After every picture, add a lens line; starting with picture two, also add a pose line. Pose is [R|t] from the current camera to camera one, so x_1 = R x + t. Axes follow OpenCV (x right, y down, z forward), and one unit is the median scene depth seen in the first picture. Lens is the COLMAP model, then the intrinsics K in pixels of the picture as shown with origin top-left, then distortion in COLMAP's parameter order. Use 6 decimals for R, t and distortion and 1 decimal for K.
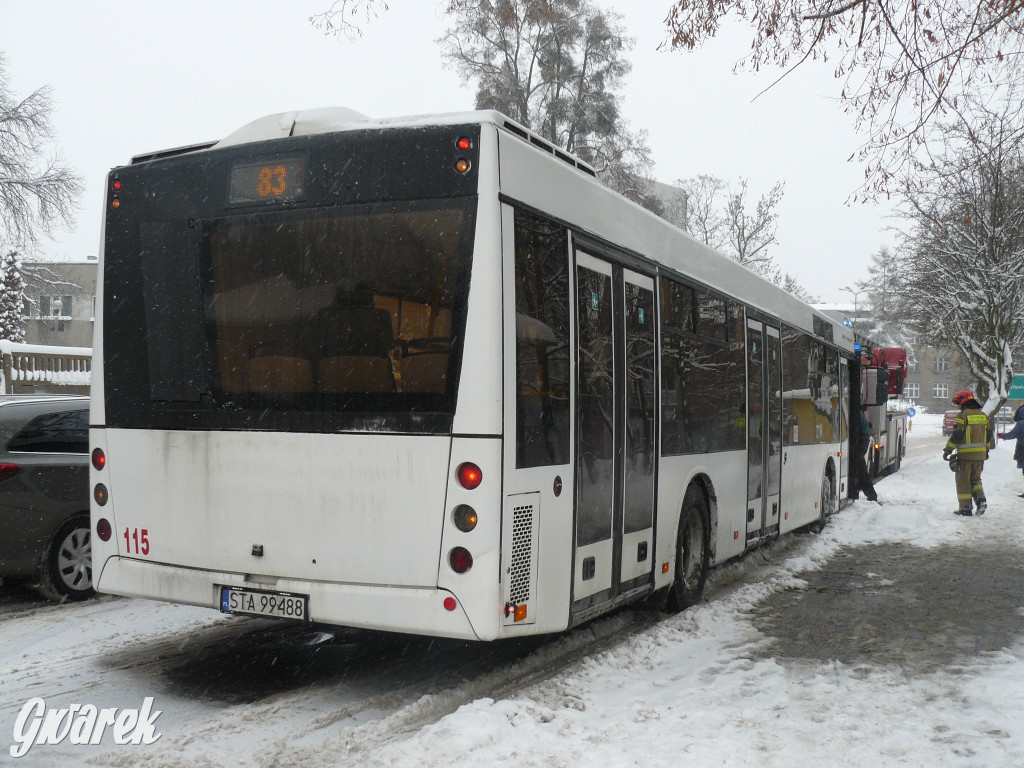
lens RADIAL K [[1102.2, 0, 513.0], [0, 1102.2, 389.0], [0, 0, 1]] dist [-0.115454, 0.000000]
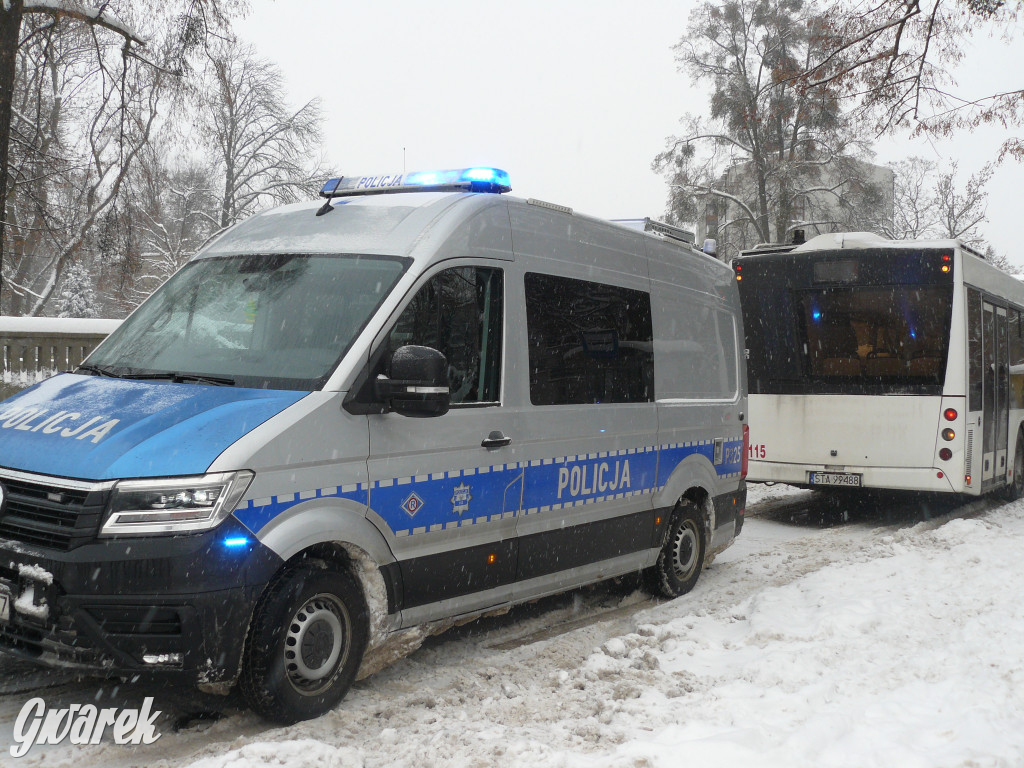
lens RADIAL K [[1102.2, 0, 512.6], [0, 1102.2, 382.4], [0, 0, 1]] dist [-0.115454, 0.000000]
pose [[0.986702, -0.004520, -0.162475, -0.053958], [0.007613, 0.999801, 0.018423, -0.002902], [0.162359, -0.019415, 0.986541, -0.121121]]
